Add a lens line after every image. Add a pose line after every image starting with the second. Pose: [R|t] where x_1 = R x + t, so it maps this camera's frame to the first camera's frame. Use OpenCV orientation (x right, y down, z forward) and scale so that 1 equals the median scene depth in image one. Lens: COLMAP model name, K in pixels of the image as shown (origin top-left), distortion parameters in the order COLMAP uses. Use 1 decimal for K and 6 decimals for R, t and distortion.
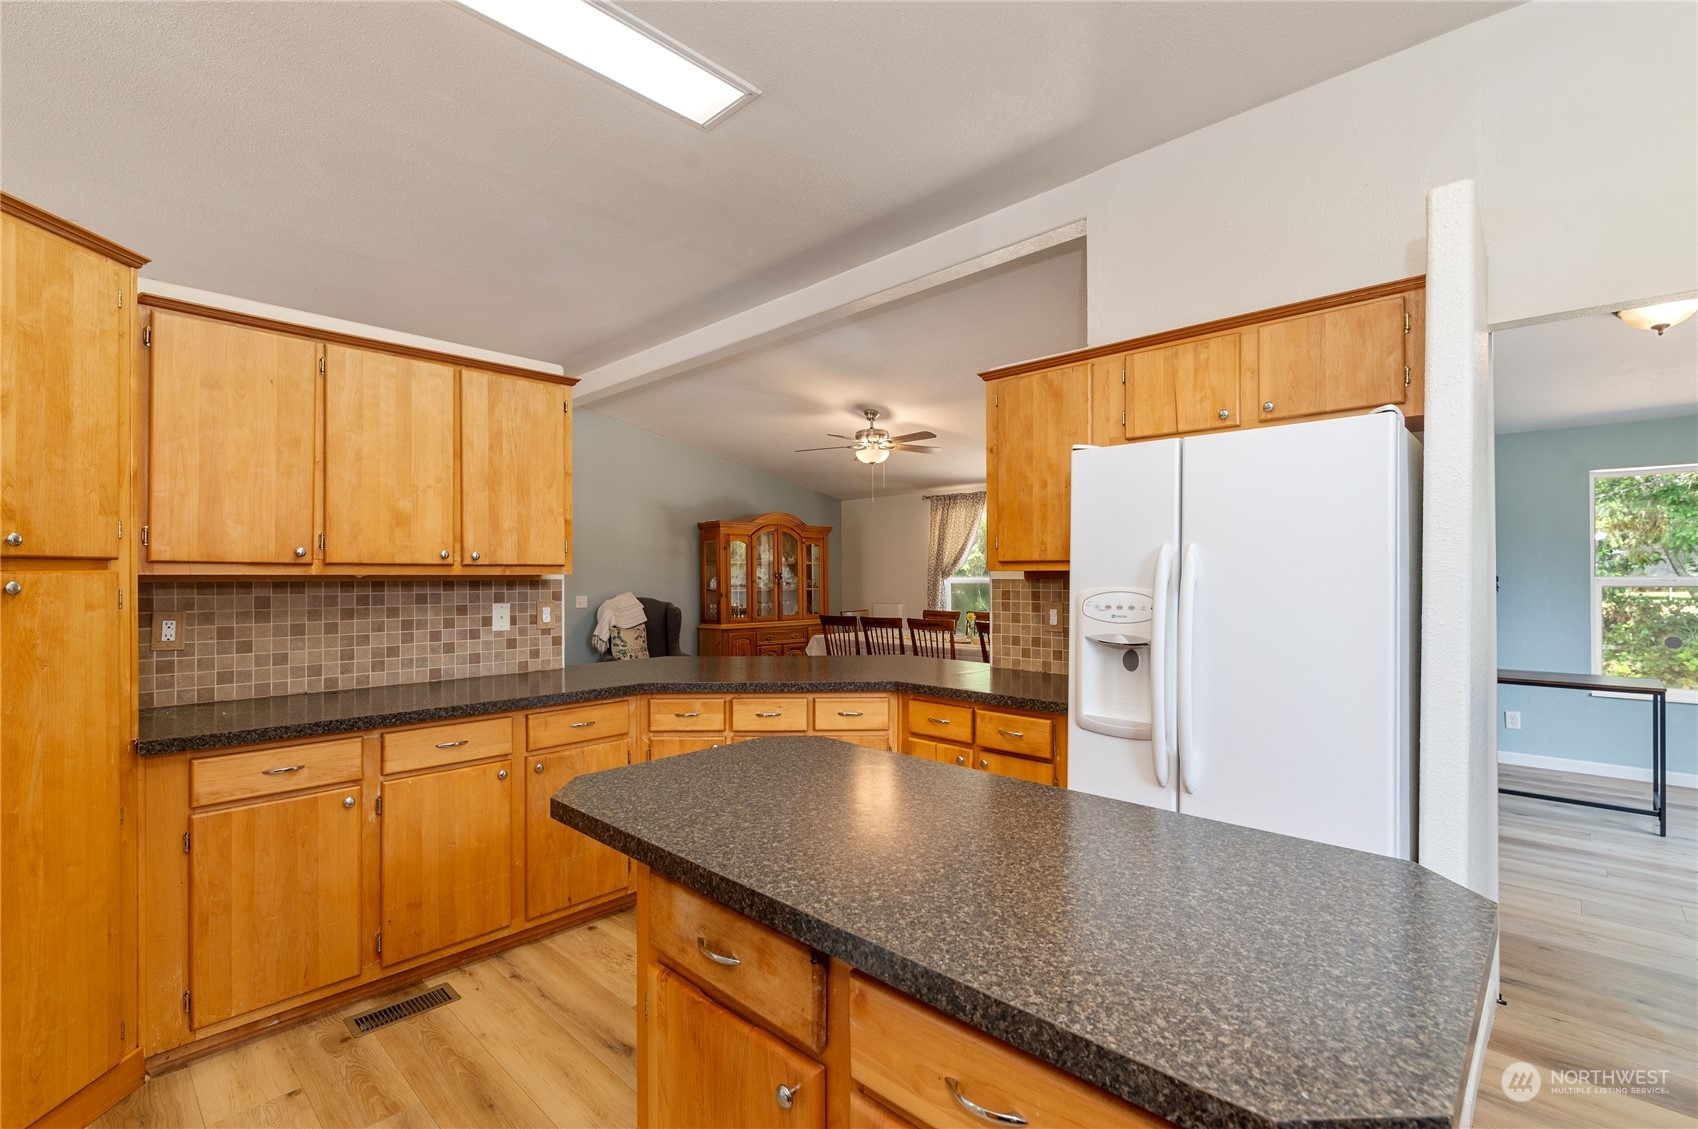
lens RADIAL K [[758.5, 0, 842.9], [0, 758.5, 573.6], [0, 0, 1]] dist [0.000777, -0.000228]
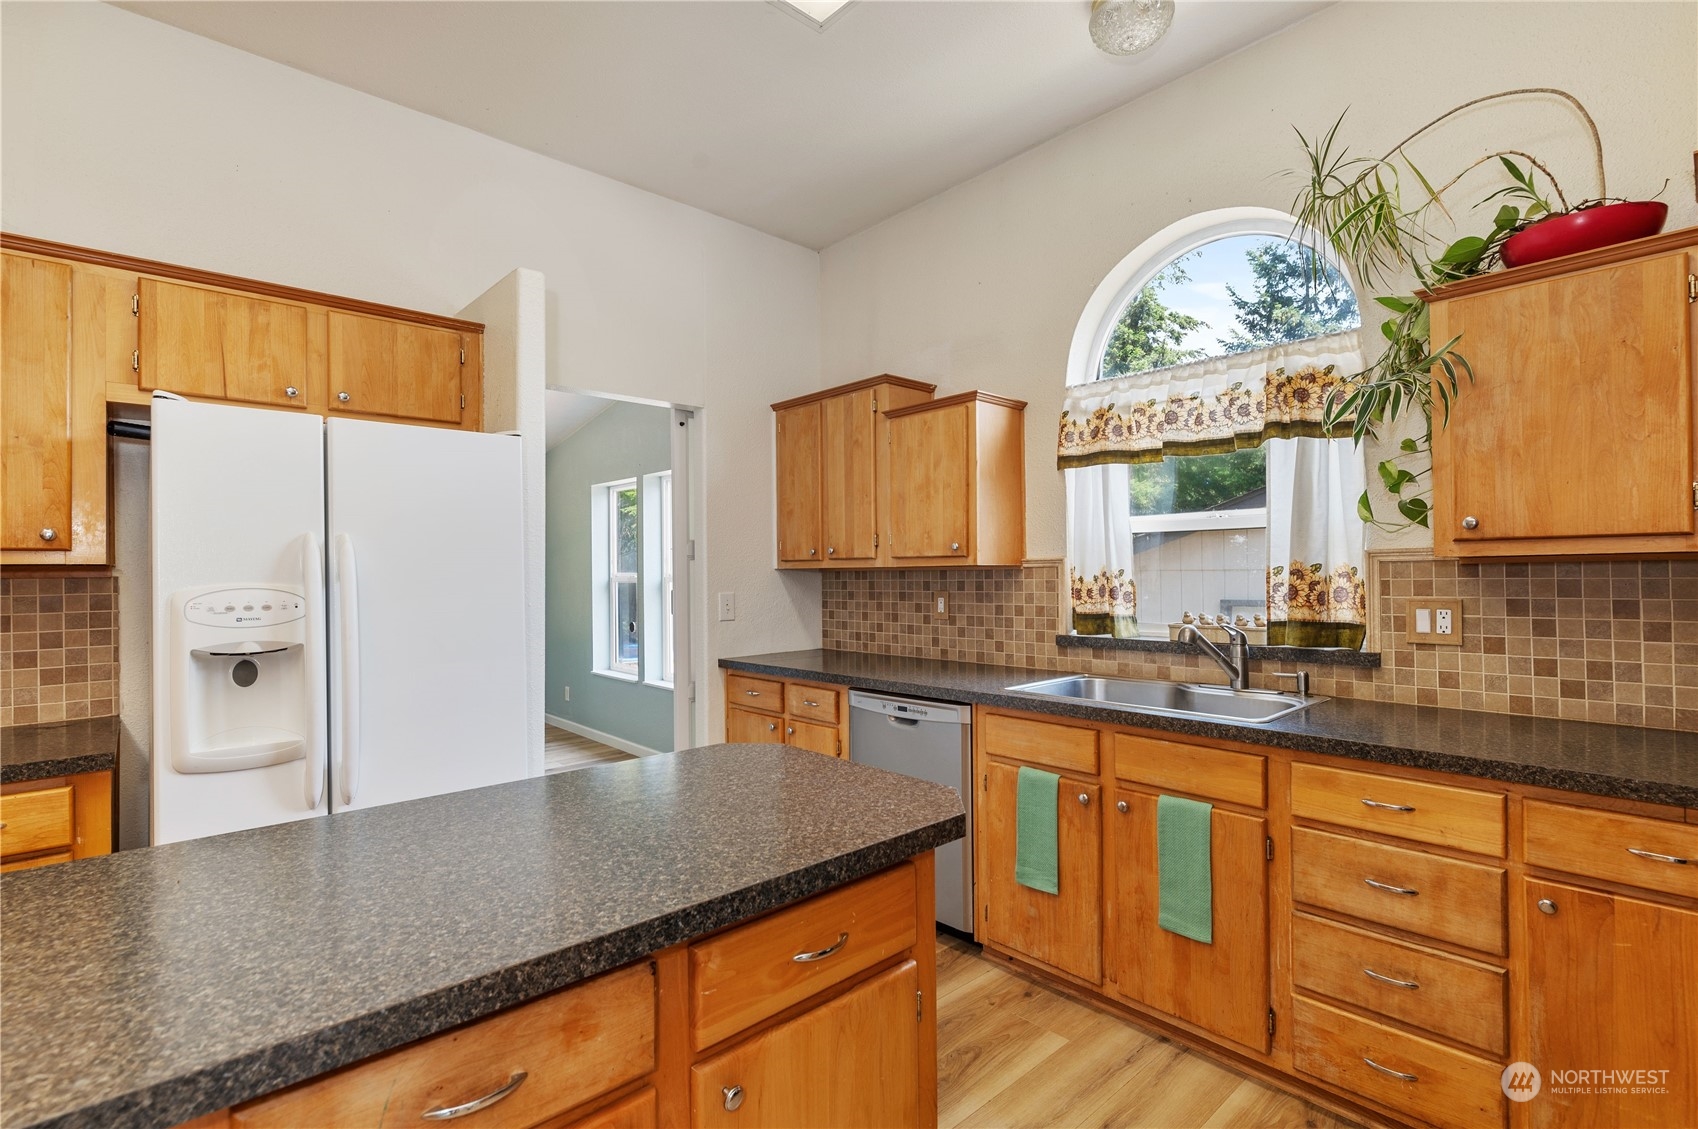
lens RADIAL K [[789.6, 0, 849.0], [0, 789.6, 564.5], [0, 0, 1]] dist [-0.002410, -0.000037]
pose [[0.061316, 0.010399, 0.998064, -0.414473], [0.008288, 0.999906, -0.010928, 0.012095], [-0.998084, 0.008942, 0.061224, 0.294693]]
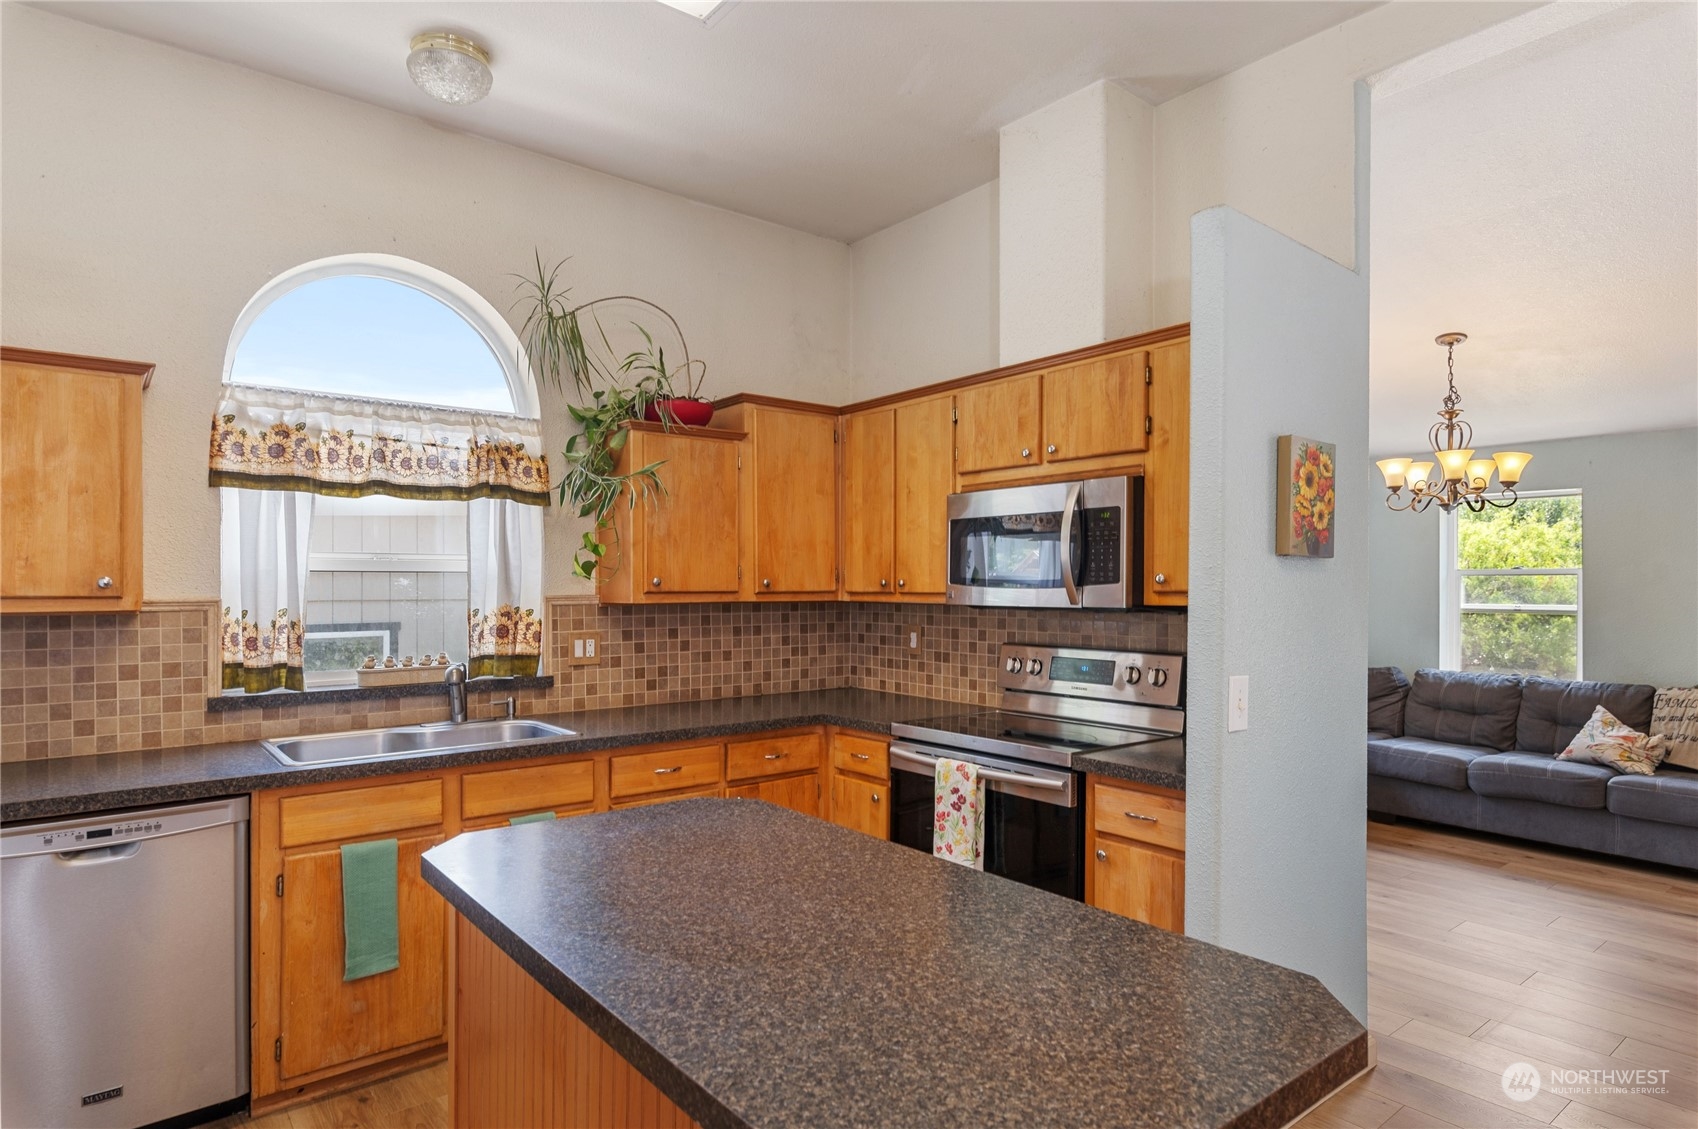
lens RADIAL K [[931.4, 0, 846.2], [0, 931.4, 587.3], [0, 0, 1]] dist [0.011369, 0.000824]
pose [[-0.991764, 0.002153, 0.128060, -0.056362], [0.002008, 0.999997, -0.001258, -0.022455], [-0.128062, -0.000991, -0.991766, 1.127485]]
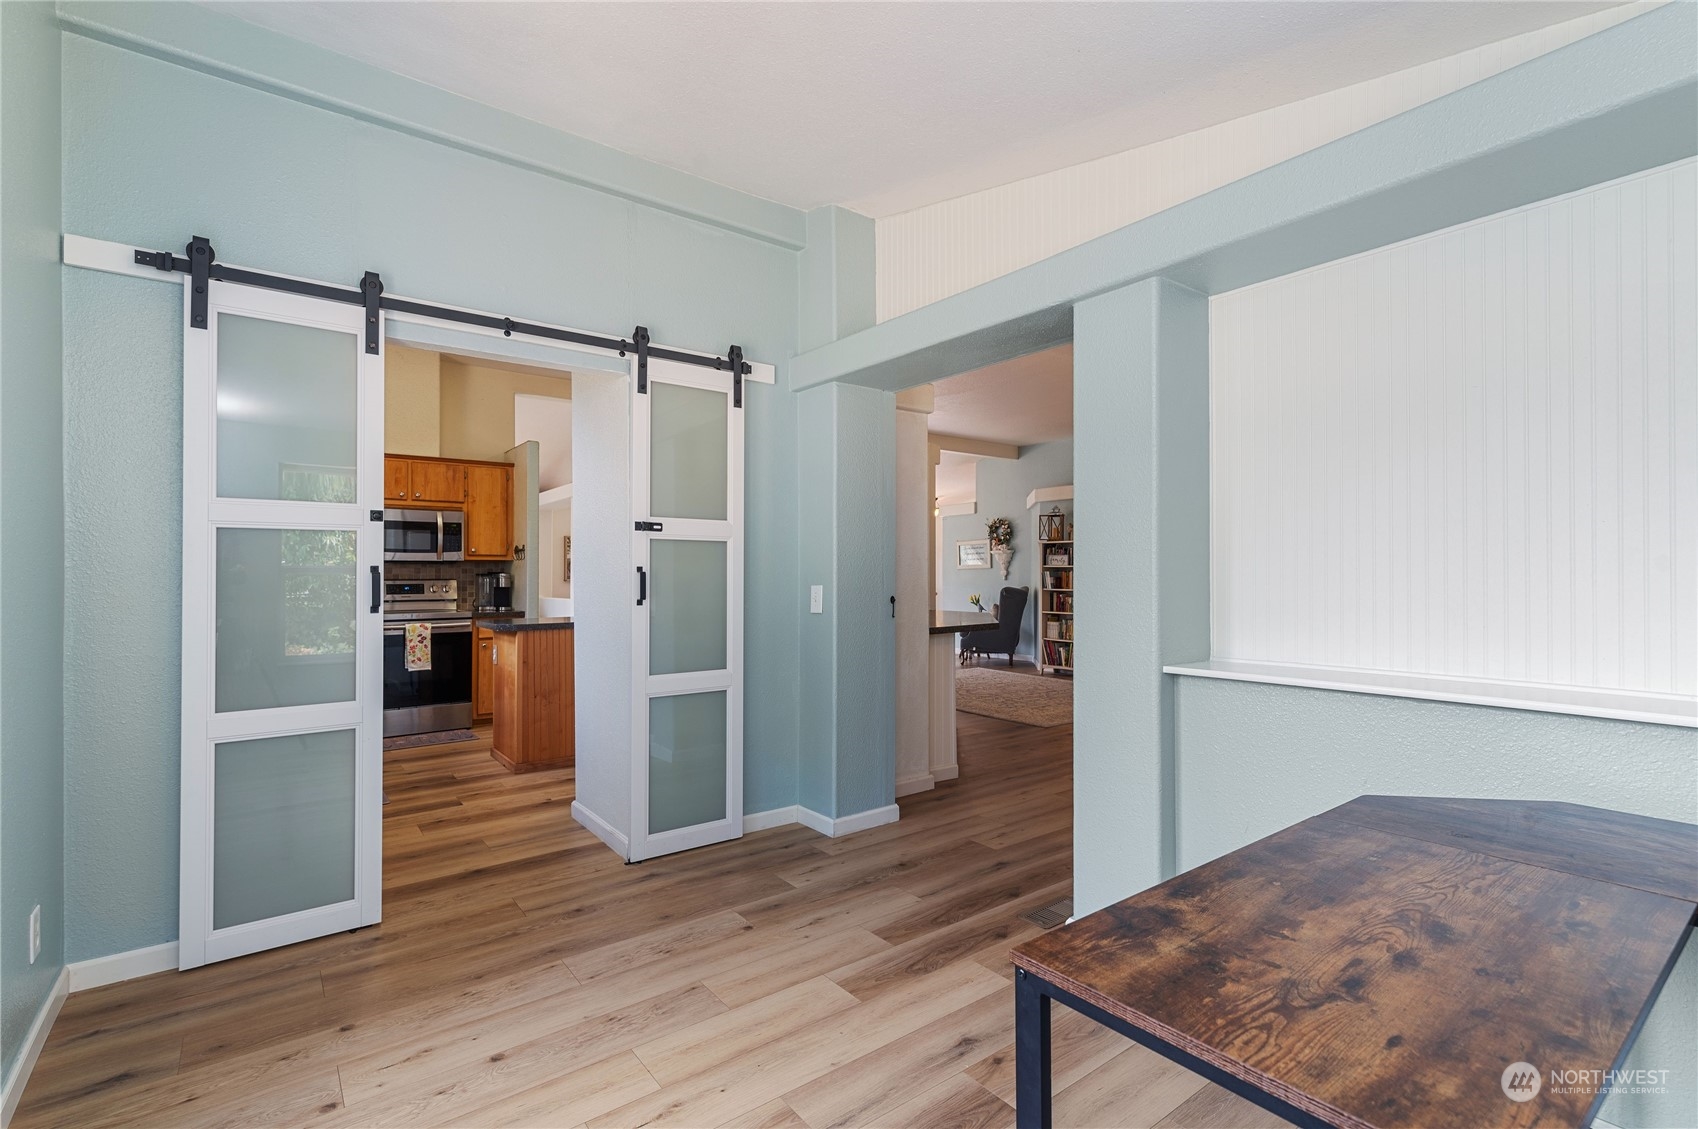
lens RADIAL K [[770.5, 0, 849.0], [0, 770.5, 564.5], [0, 0, 1]] dist [0.001233, 0.000047]
pose [[-0.147762, -0.007030, -0.988998, 2.183791], [0.003920, 0.999963, -0.007694, 0.042053], [0.989015, -0.005013, -0.147729, 1.608292]]
